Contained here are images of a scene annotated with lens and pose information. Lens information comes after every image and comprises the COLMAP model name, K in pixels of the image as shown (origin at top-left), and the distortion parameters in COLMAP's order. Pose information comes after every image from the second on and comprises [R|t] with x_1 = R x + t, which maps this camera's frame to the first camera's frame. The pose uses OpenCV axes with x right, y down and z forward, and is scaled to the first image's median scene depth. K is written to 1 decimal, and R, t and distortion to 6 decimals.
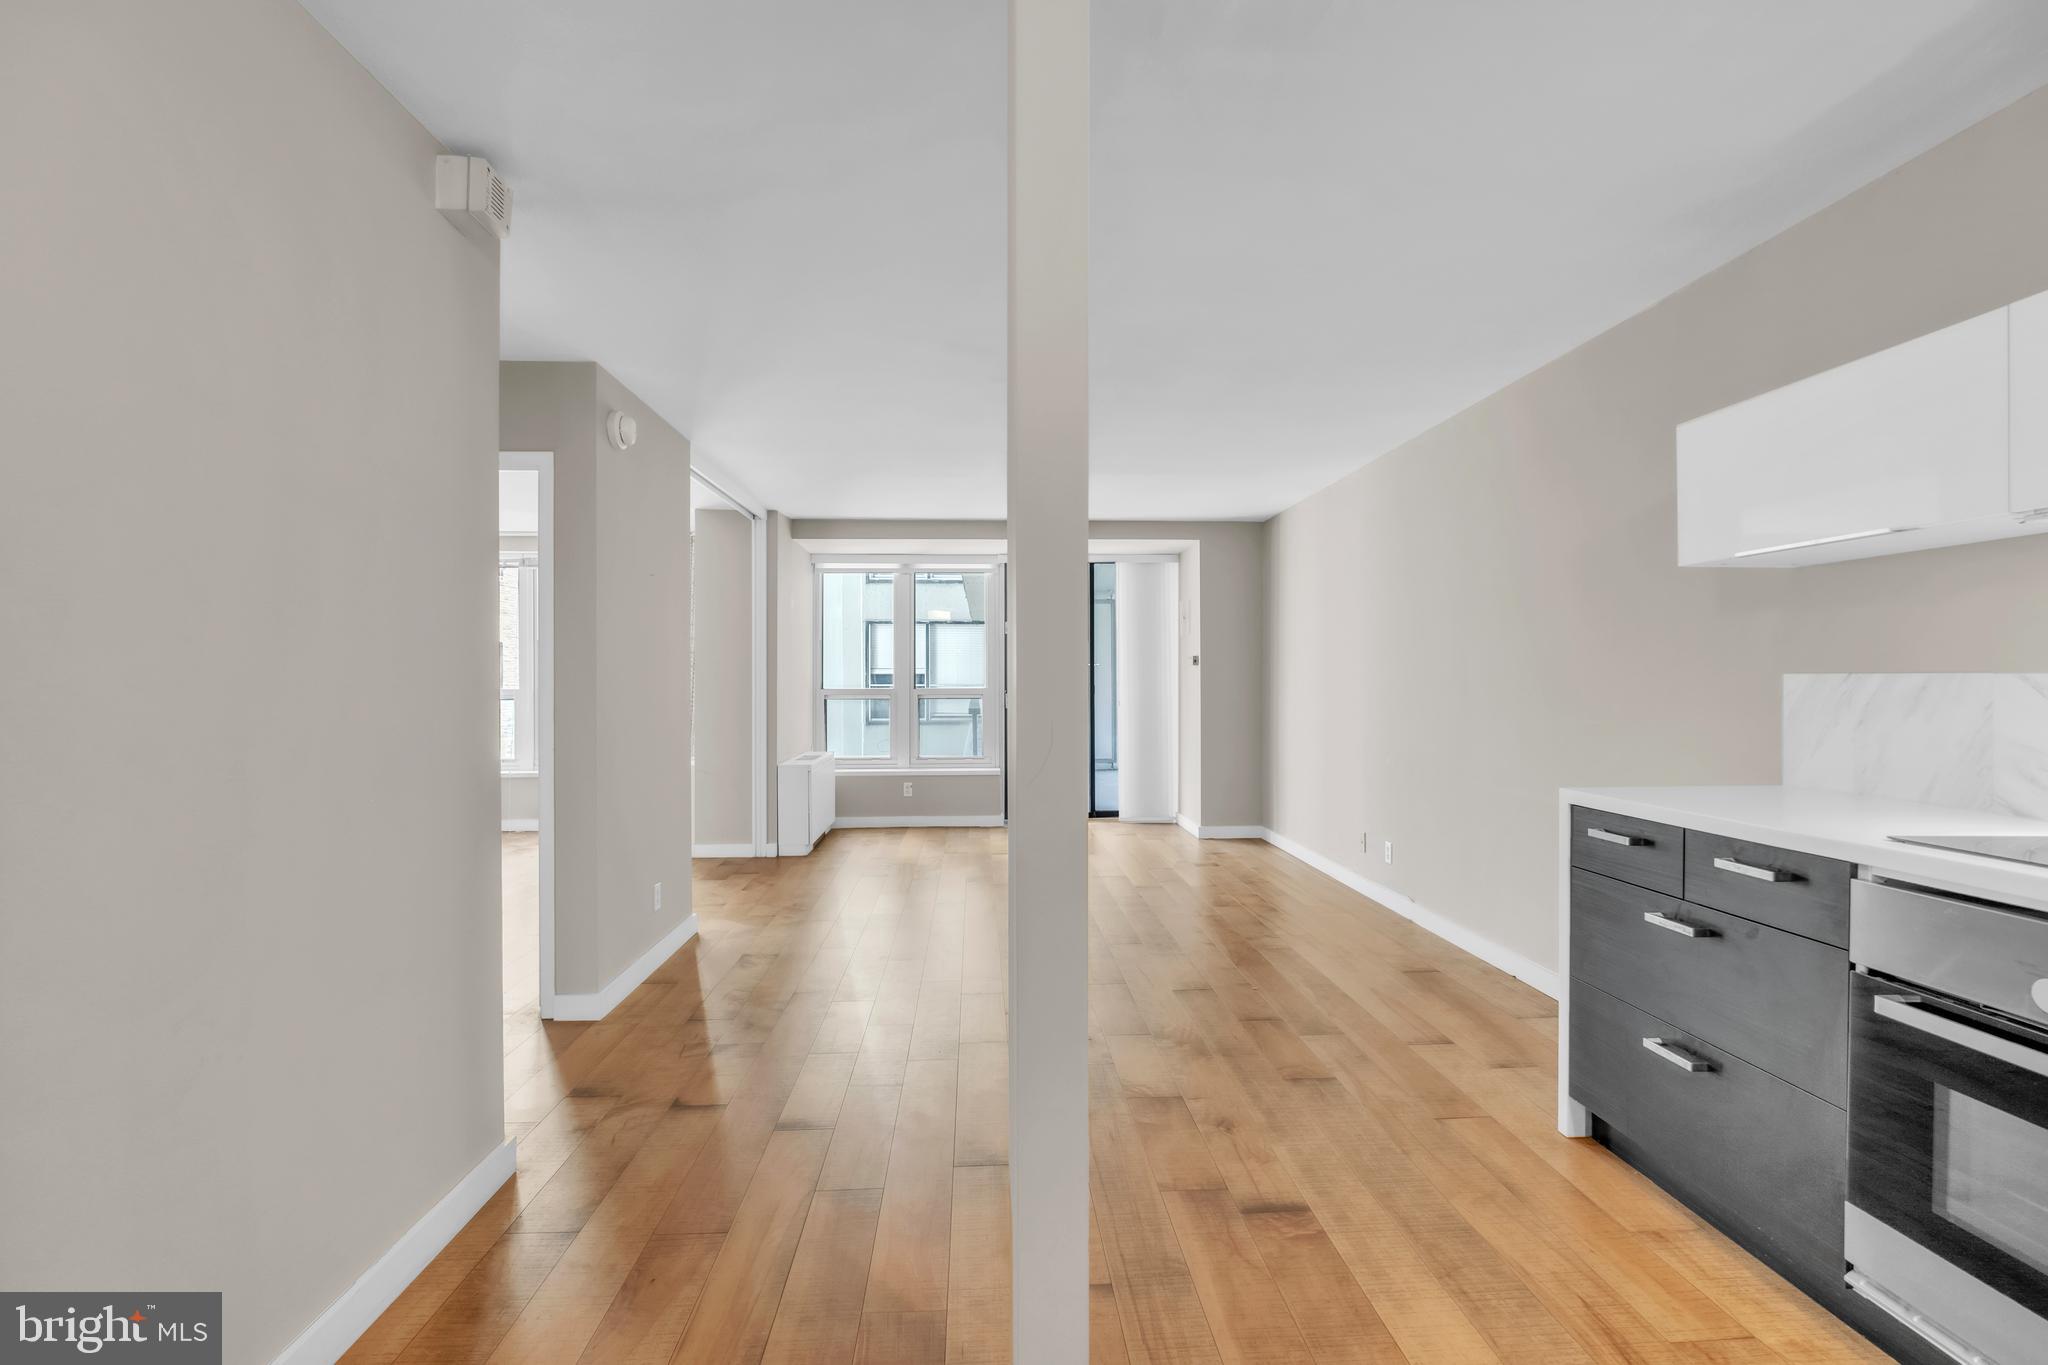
lens RADIAL K [[904.5, 0, 1022.6], [0, 904.5, 673.5], [0, 0, 1]] dist [-0.002677, -0.000676]
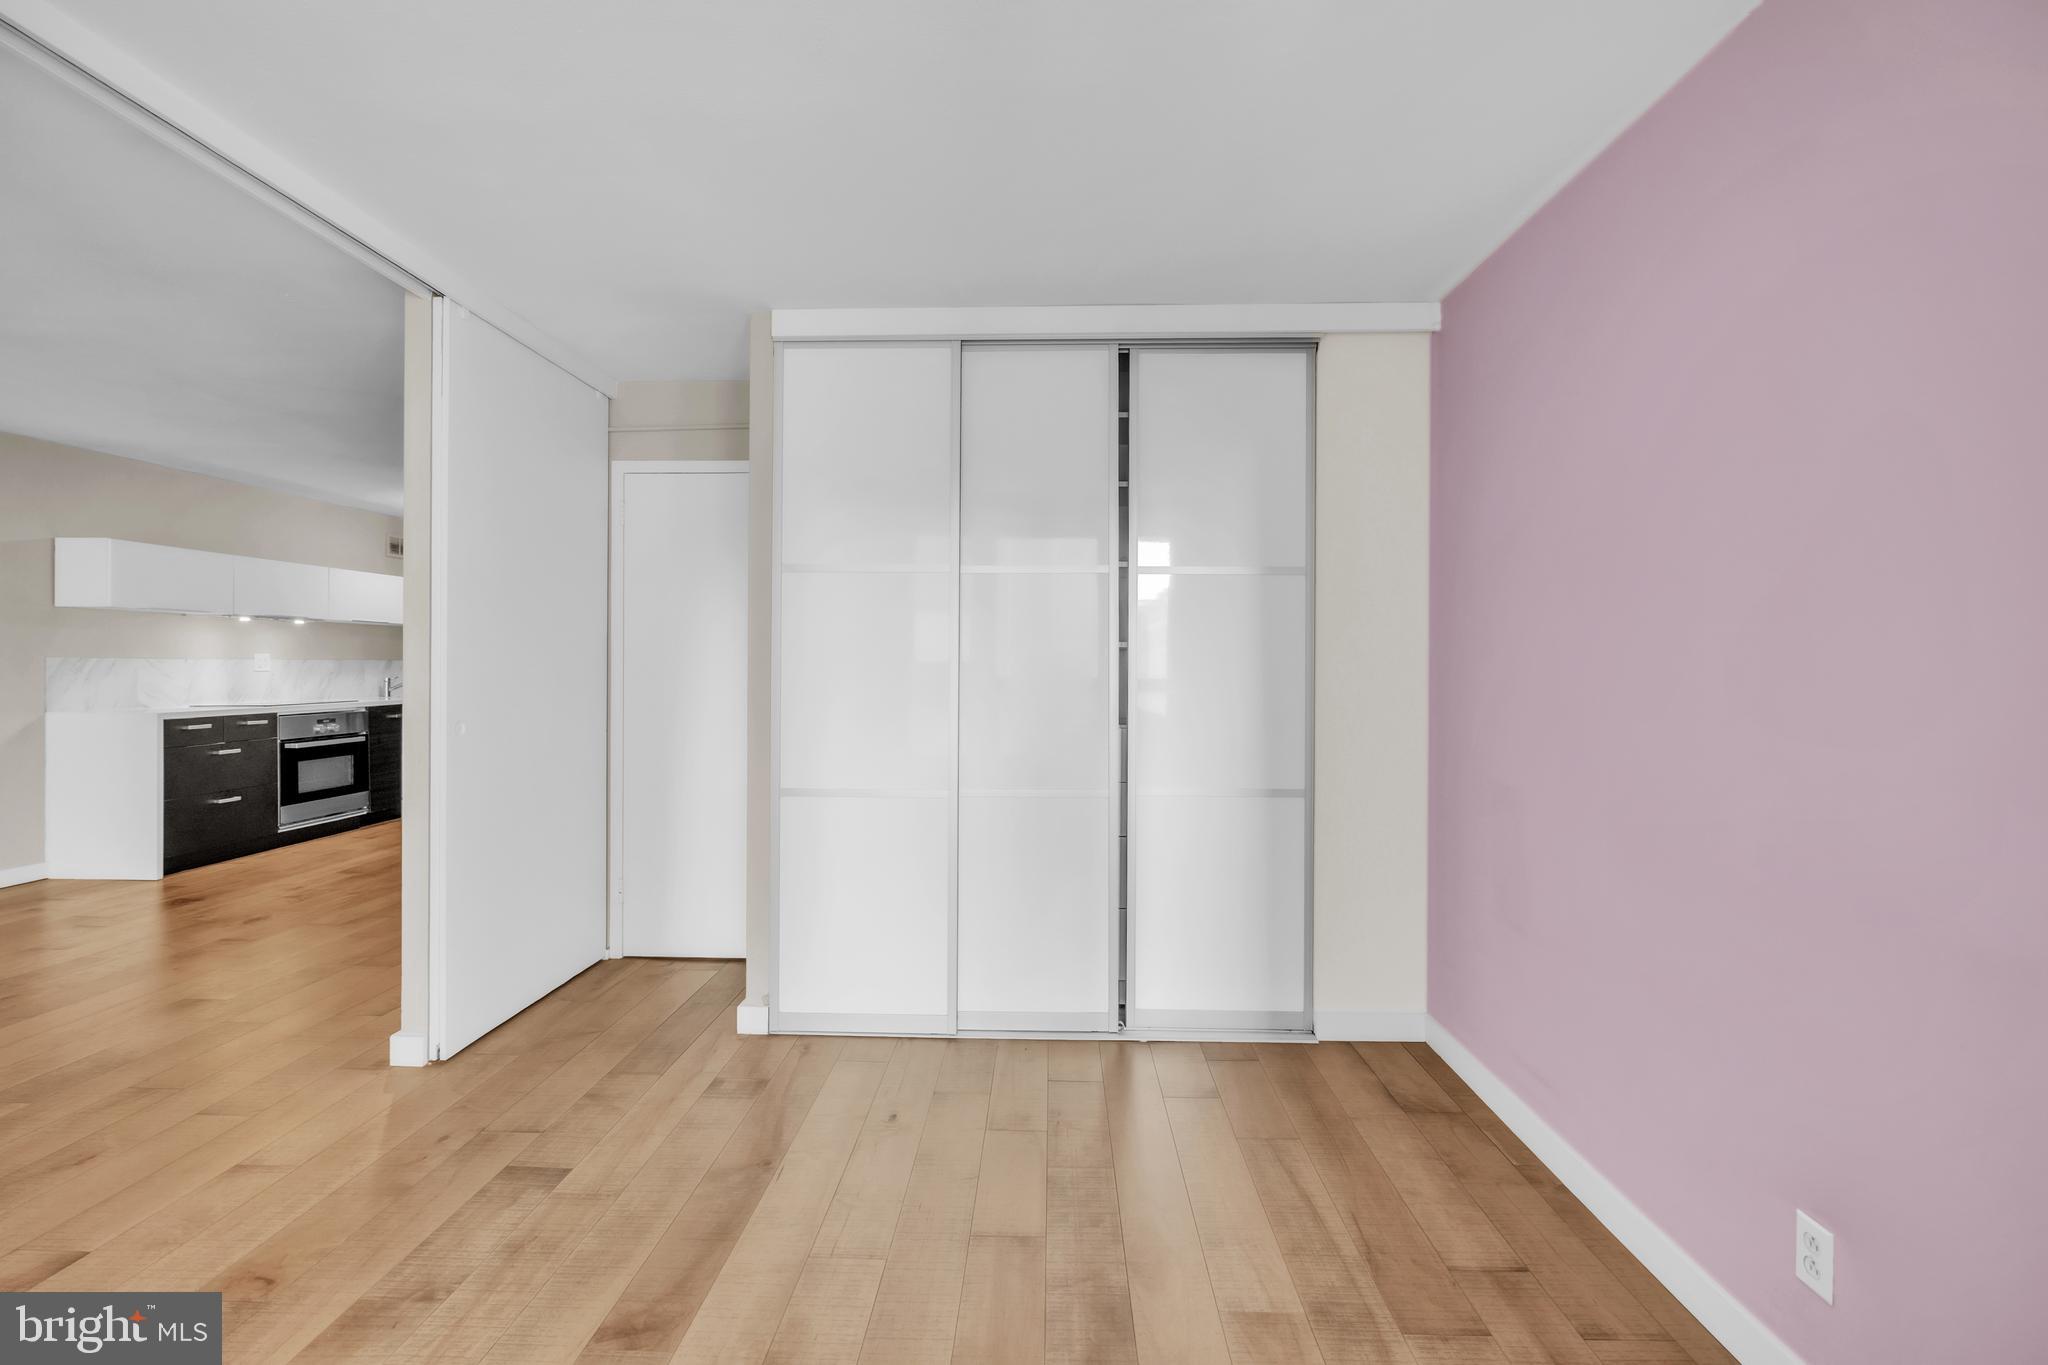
lens RADIAL K [[904.5, 0, 1022.6], [0, 904.5, 673.5], [0, 0, 1]] dist [-0.002677, -0.000676]
pose [[-0.996457, -0.004117, 0.084007, -0.599338], [-0.003977, 0.999990, 0.001838, 0.009248], [-0.084014, 0.001497, -0.996463, 1.114396]]
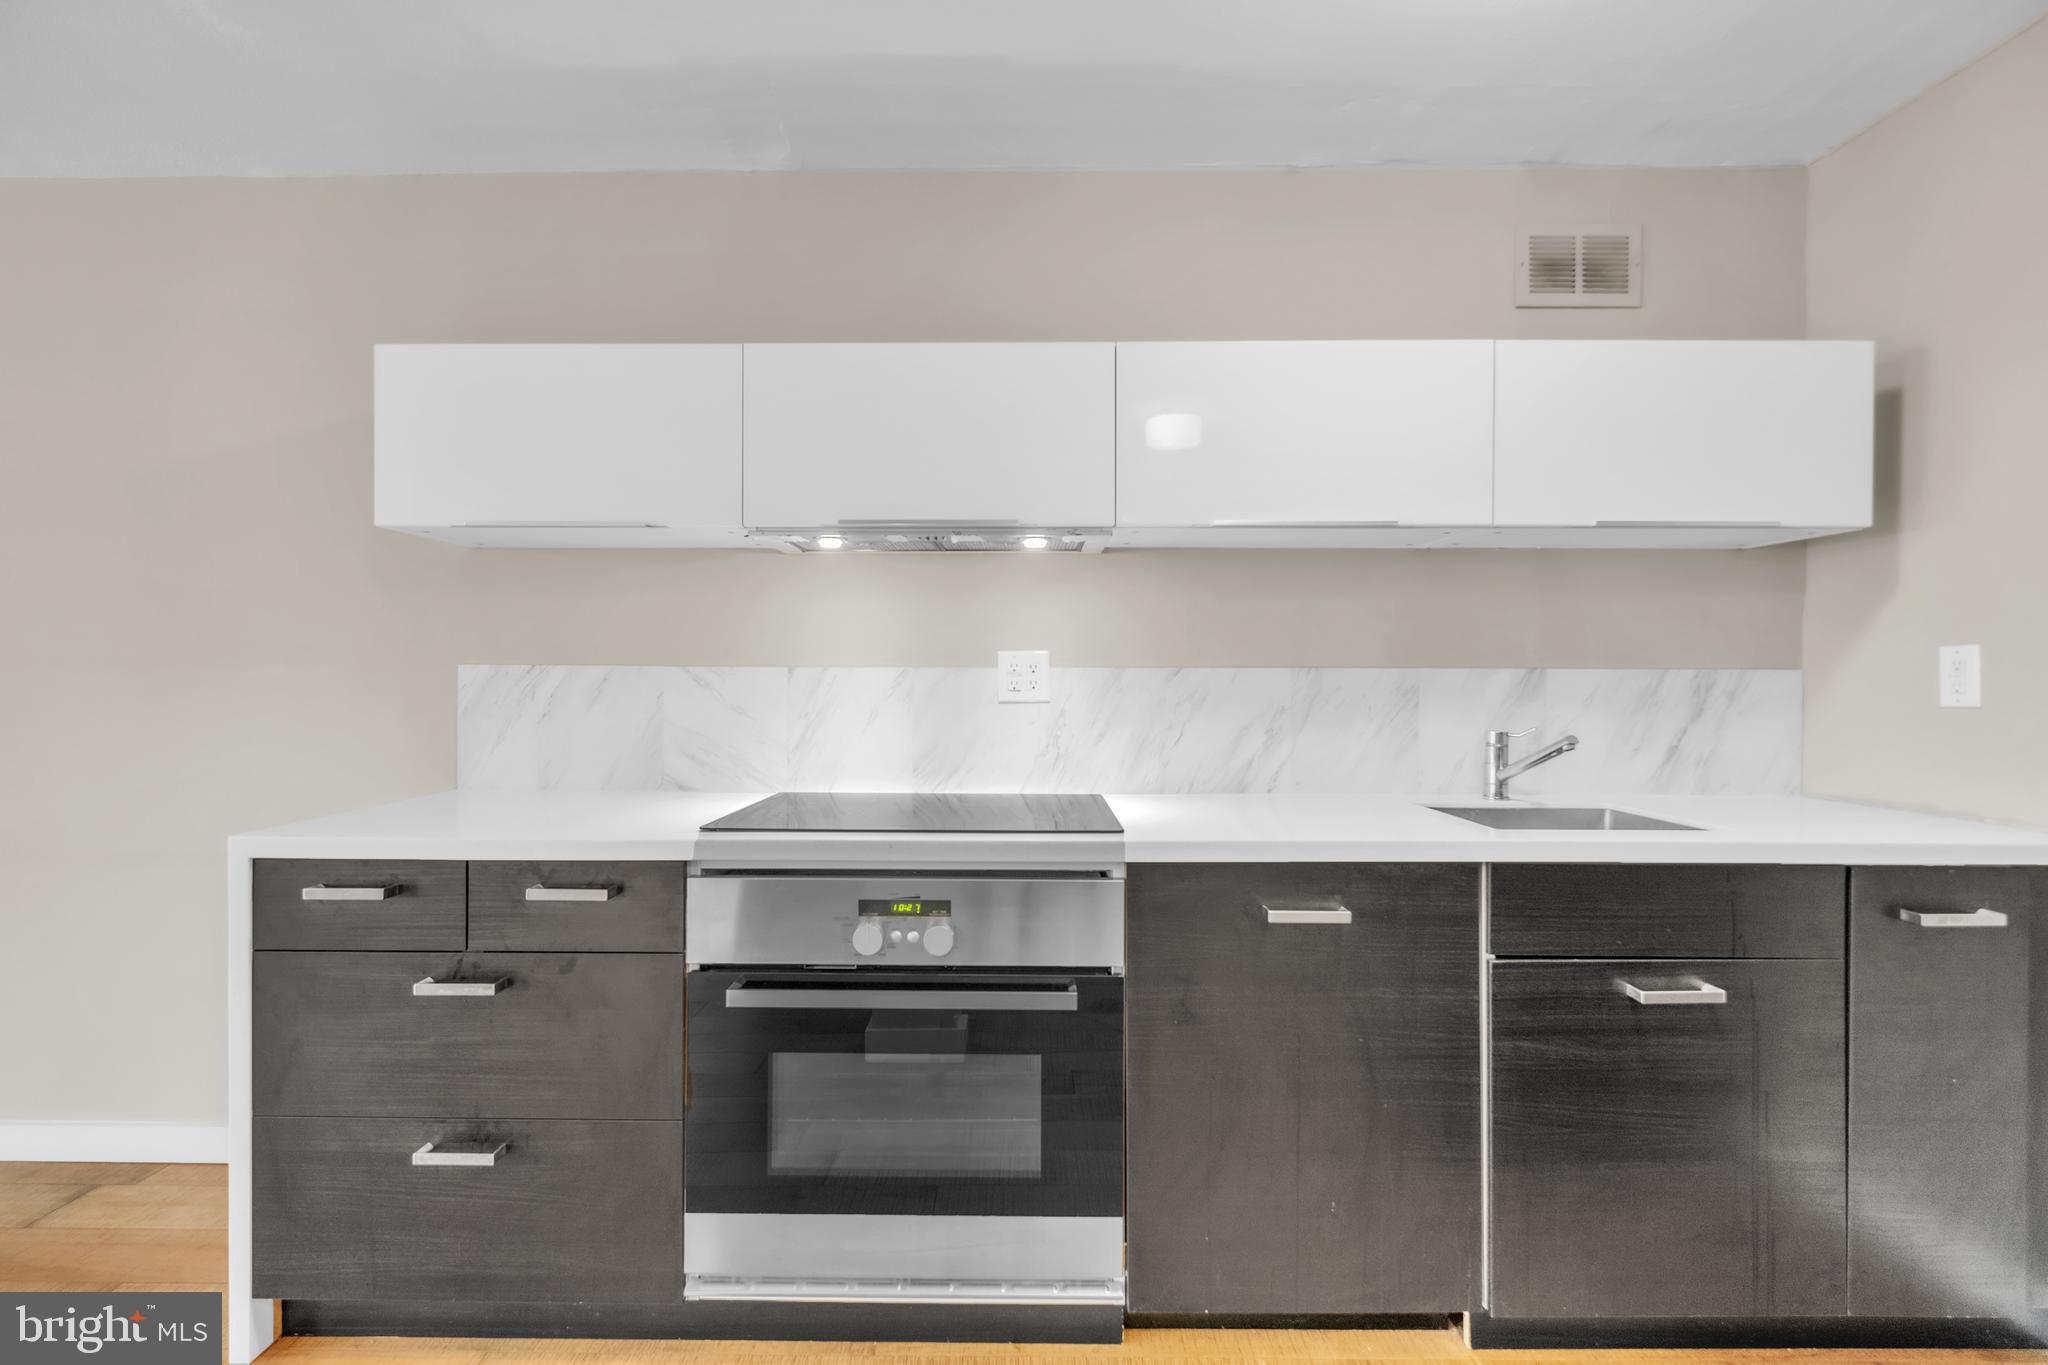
lens RADIAL K [[904.5, 0, 1022.6], [0, 904.5, 673.5], [0, 0, 1]] dist [-0.002677, -0.000676]
pose [[0.060003, 0.001404, 0.998197, -0.007254], [-0.012490, 0.999922, -0.000656, 0.001205], [-0.998120, -0.012428, 0.060016, 0.150836]]
